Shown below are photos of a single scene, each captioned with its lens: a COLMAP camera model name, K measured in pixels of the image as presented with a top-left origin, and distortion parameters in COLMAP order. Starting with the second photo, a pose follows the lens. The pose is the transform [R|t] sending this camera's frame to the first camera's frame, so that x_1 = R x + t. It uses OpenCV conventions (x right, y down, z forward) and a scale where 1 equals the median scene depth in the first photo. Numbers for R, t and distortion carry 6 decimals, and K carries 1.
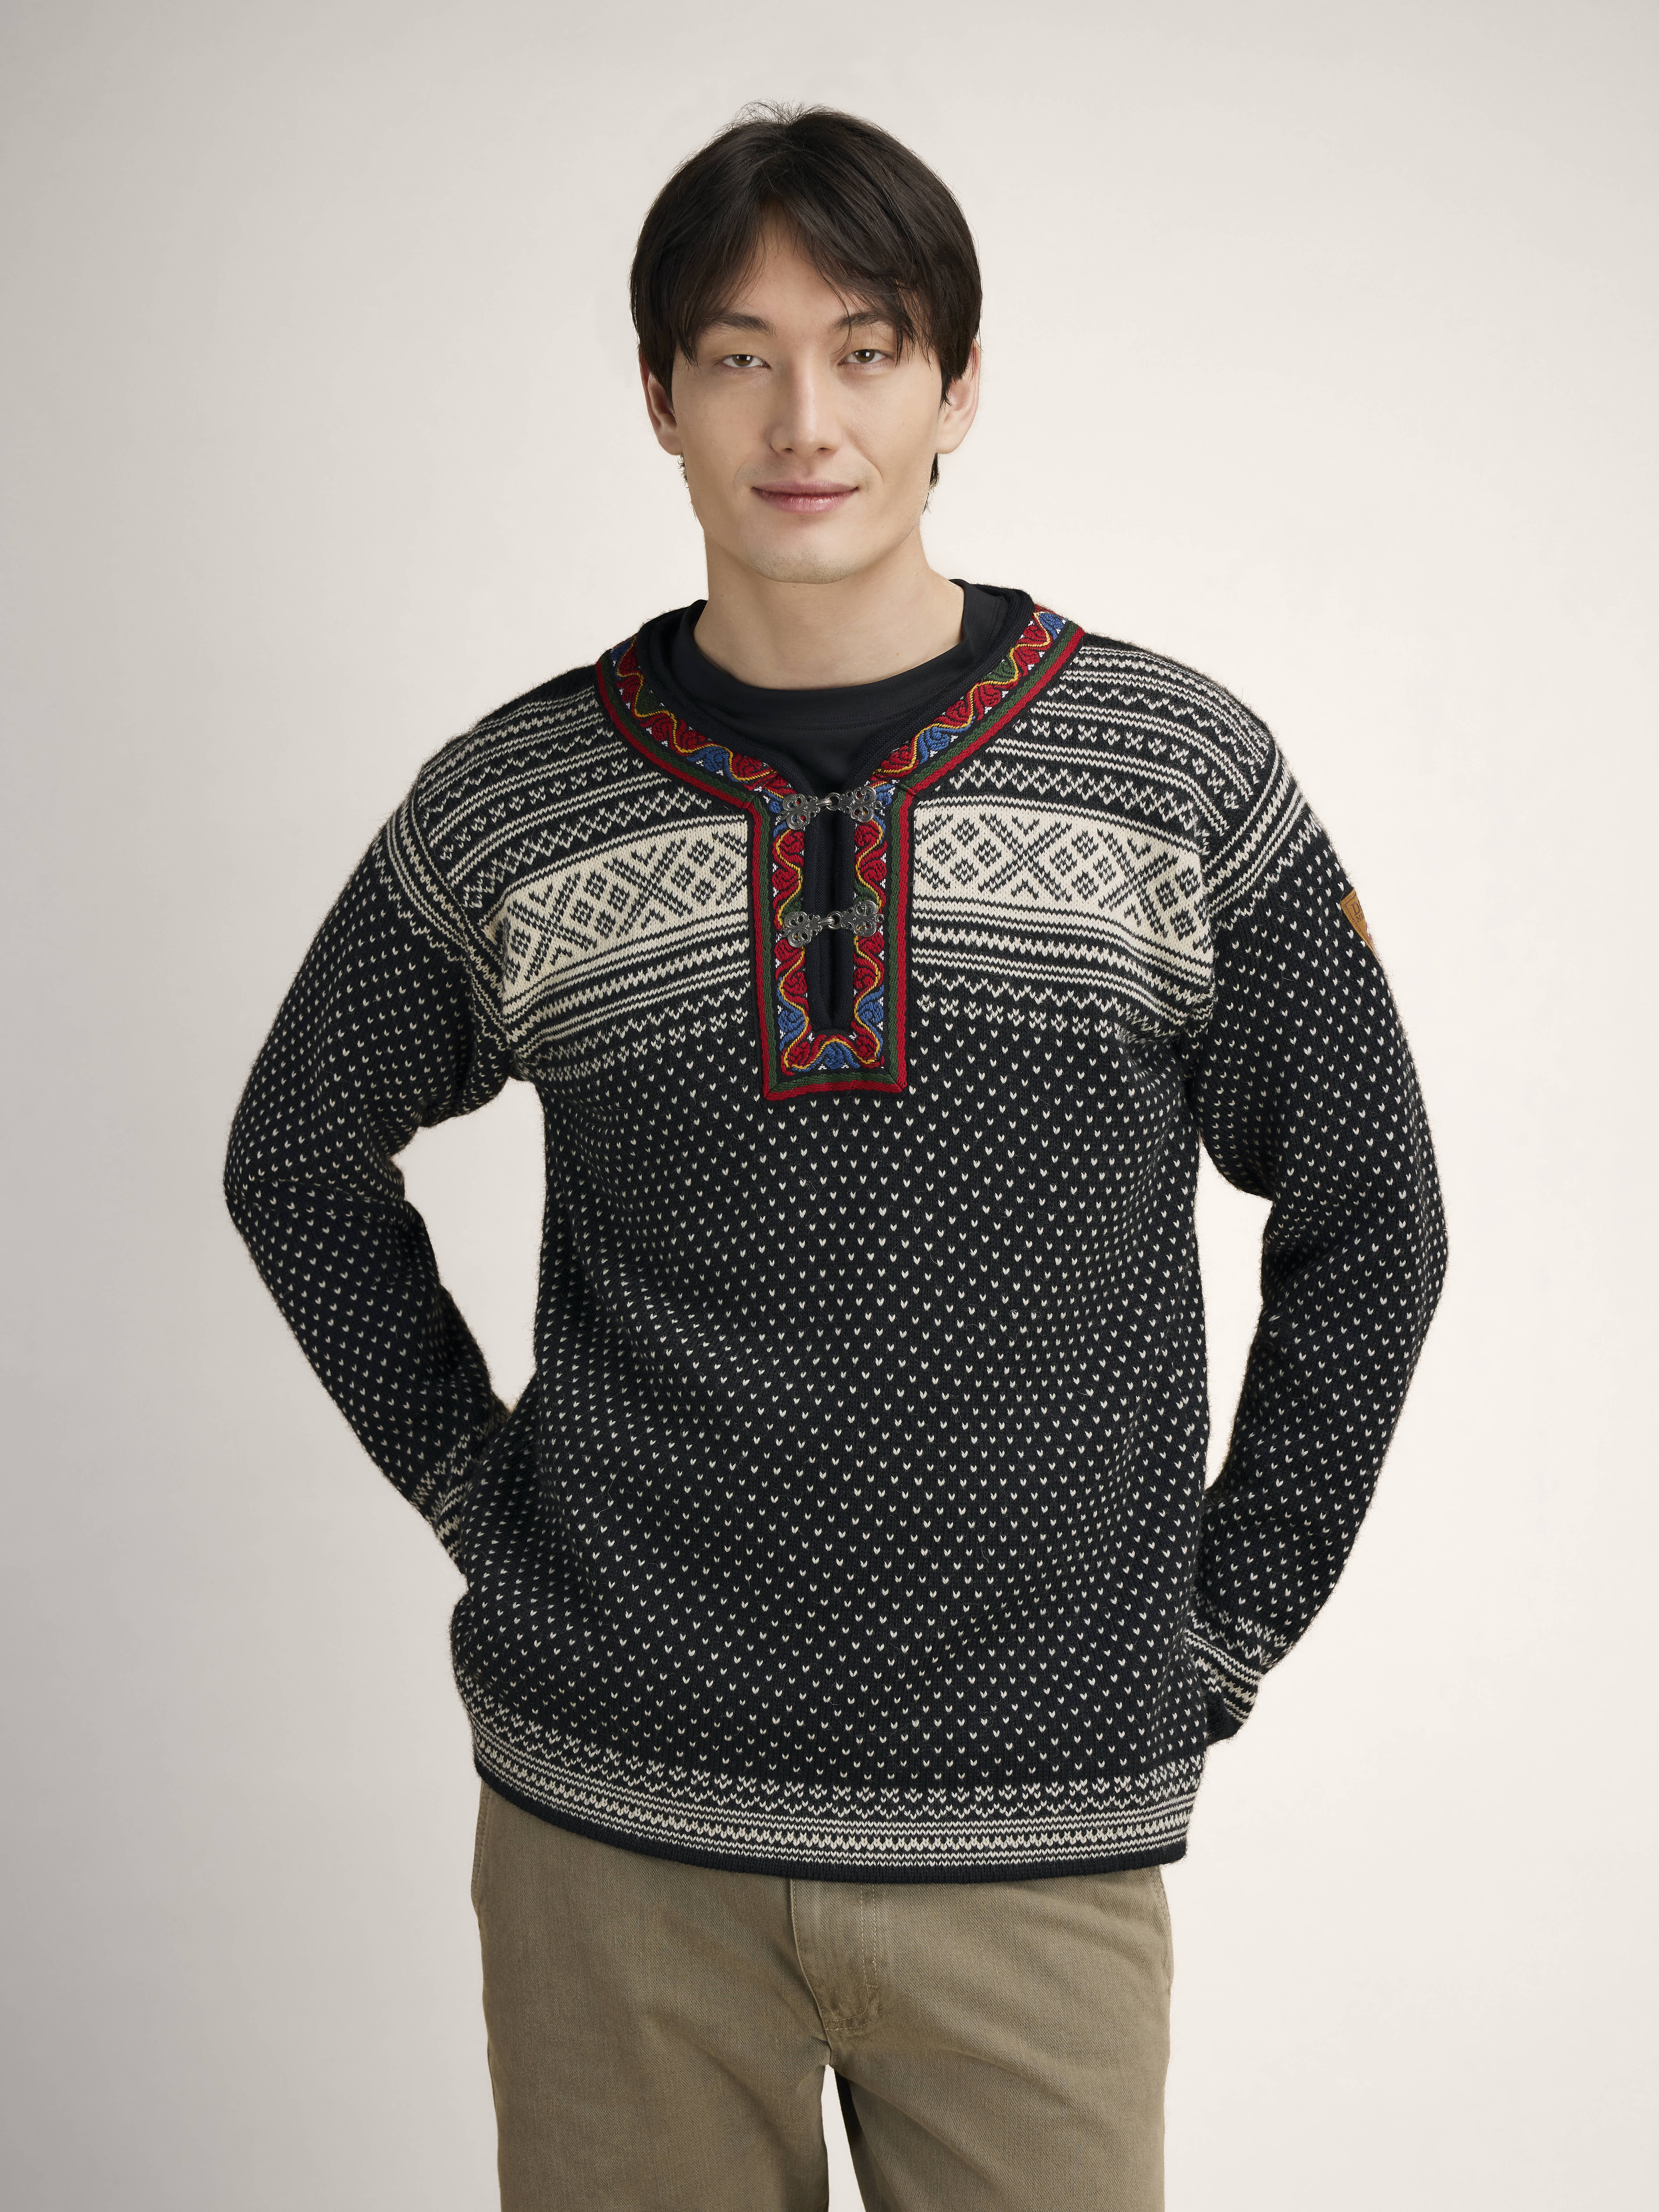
lens RADIAL K [[5603.4, 0, 829.5], [0, 5603.4, 1106.0], [0, 0, 1]] dist [-0.036574, 1.038911]
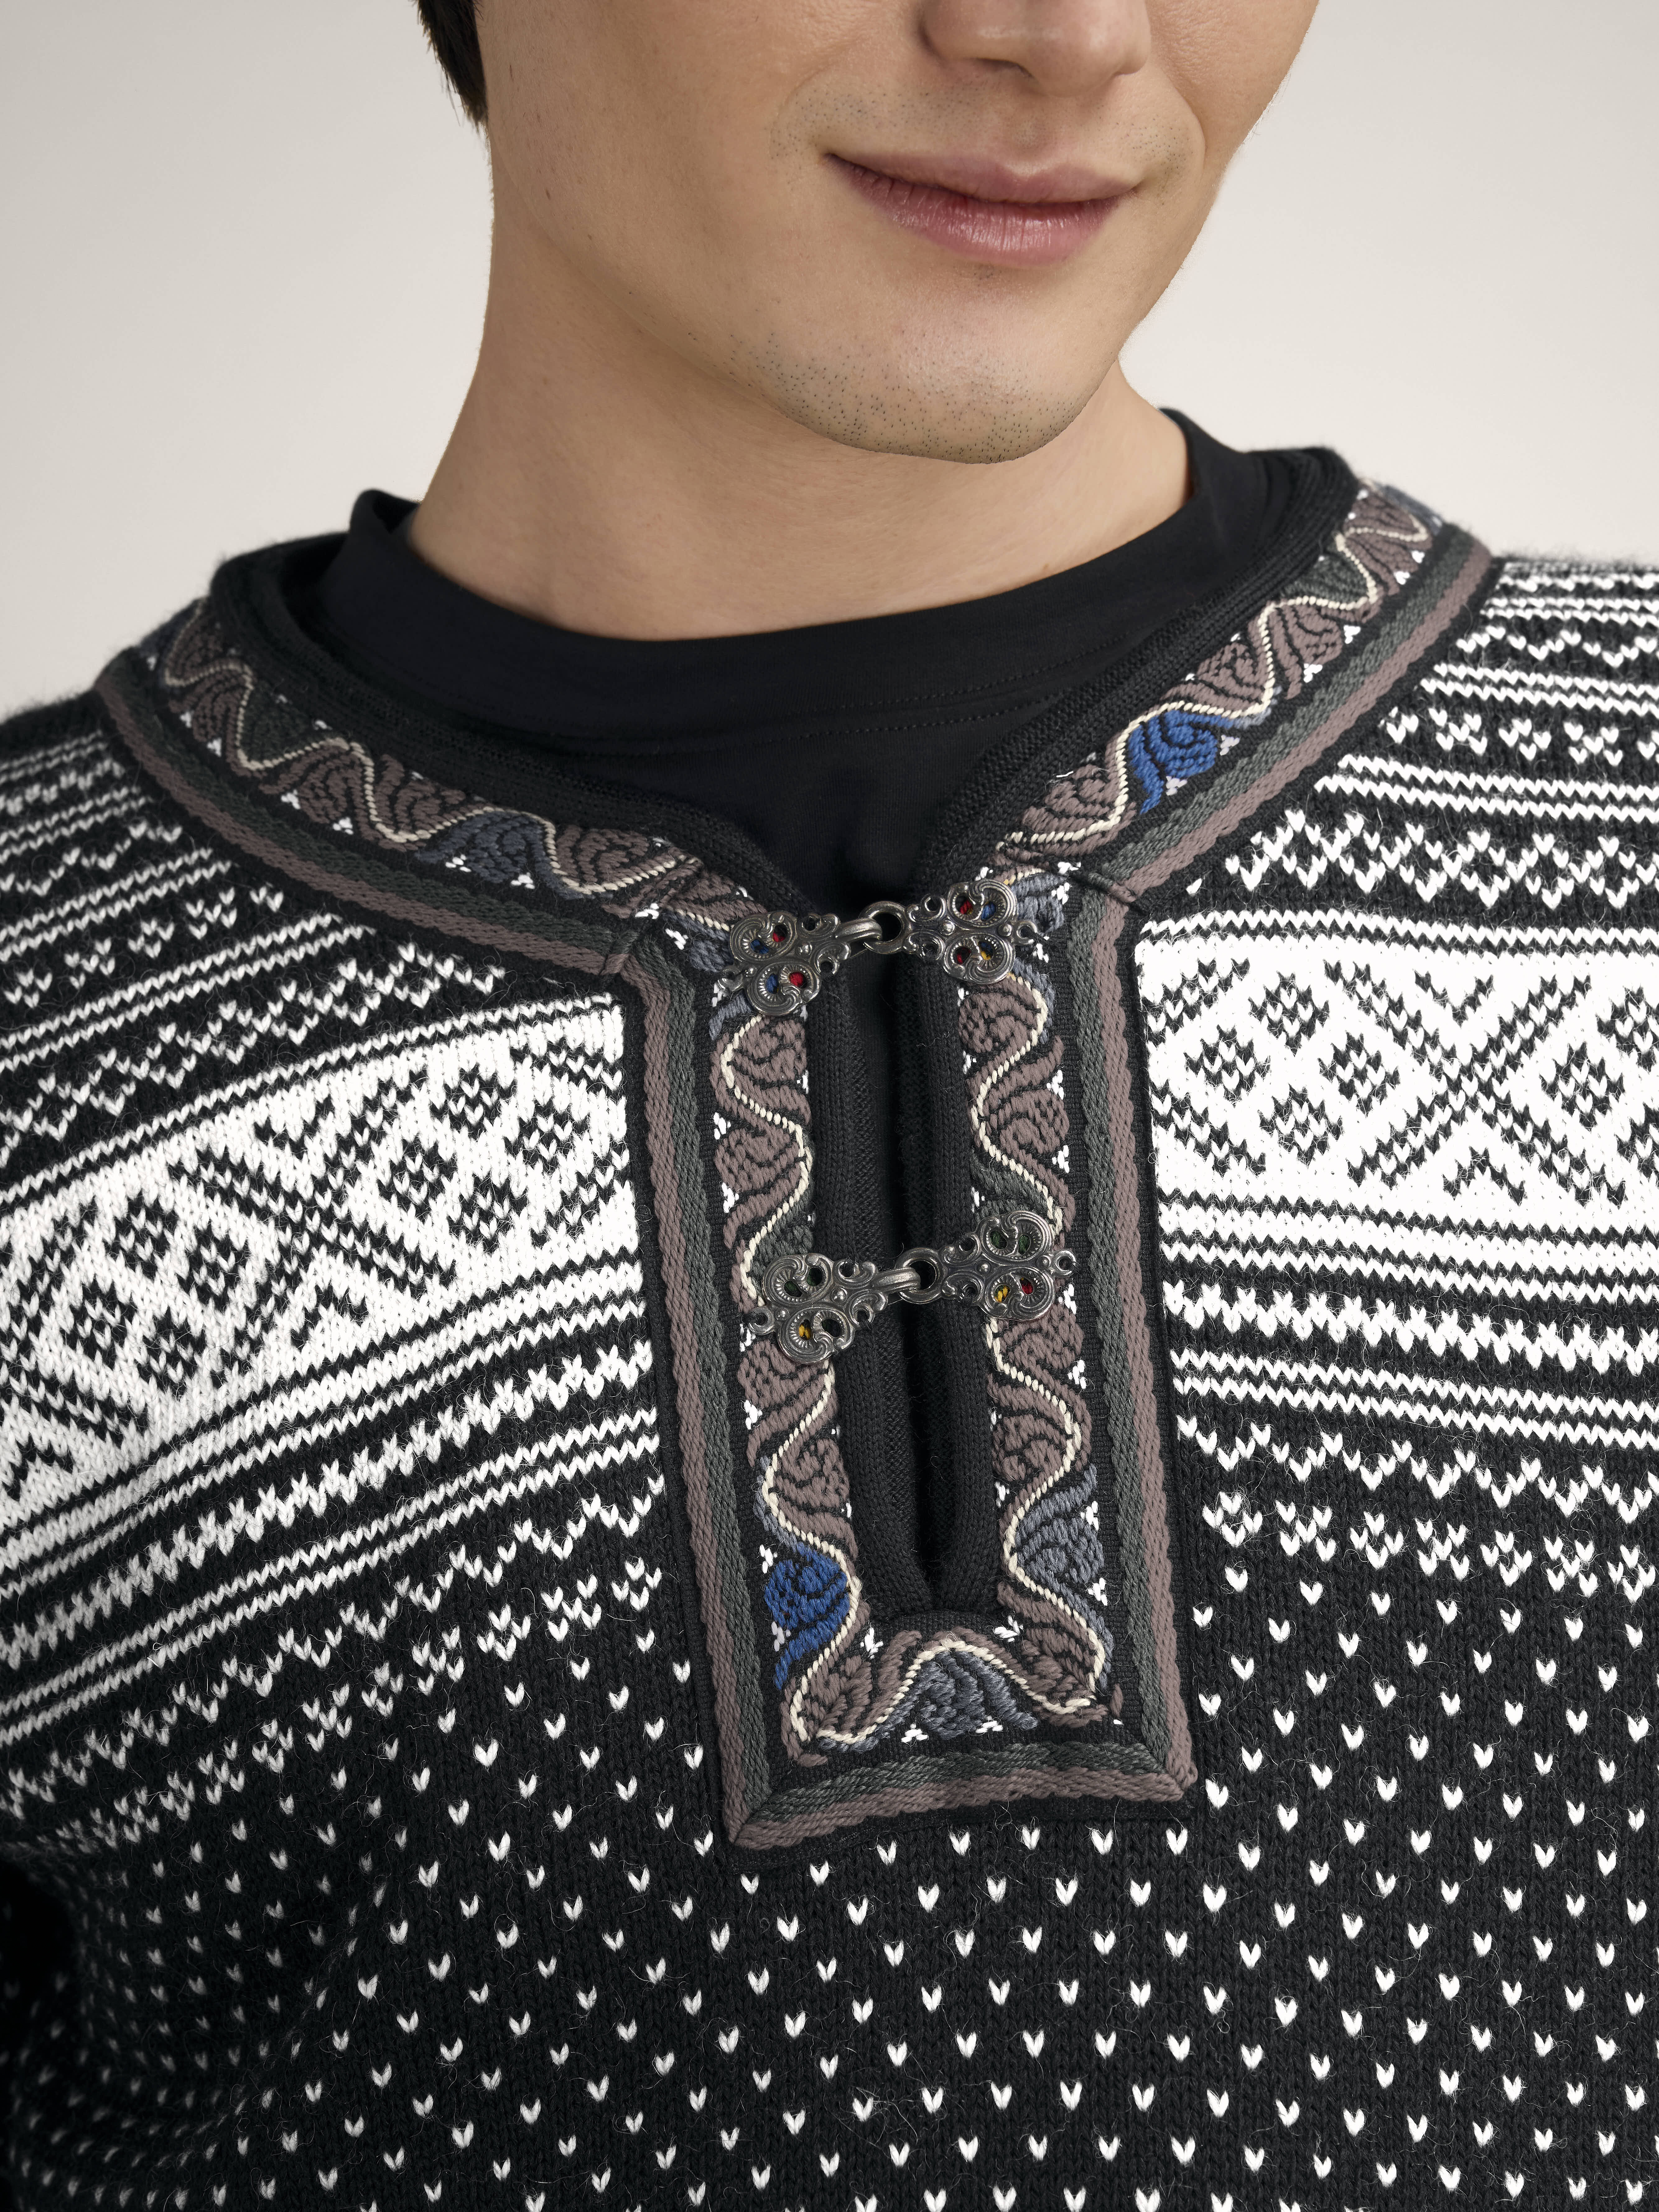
lens RADIAL K [[5603.4, 0, 829.5], [0, 5603.4, 1106.0], [0, 0, 1]] dist [-0.036574, 1.038911]
pose [[0.992023, -0.016019, 0.125033, -0.044083], [0.035045, 0.987837, -0.151490, 0.005655], [-0.121086, 0.154663, 0.980519, 0.682848]]
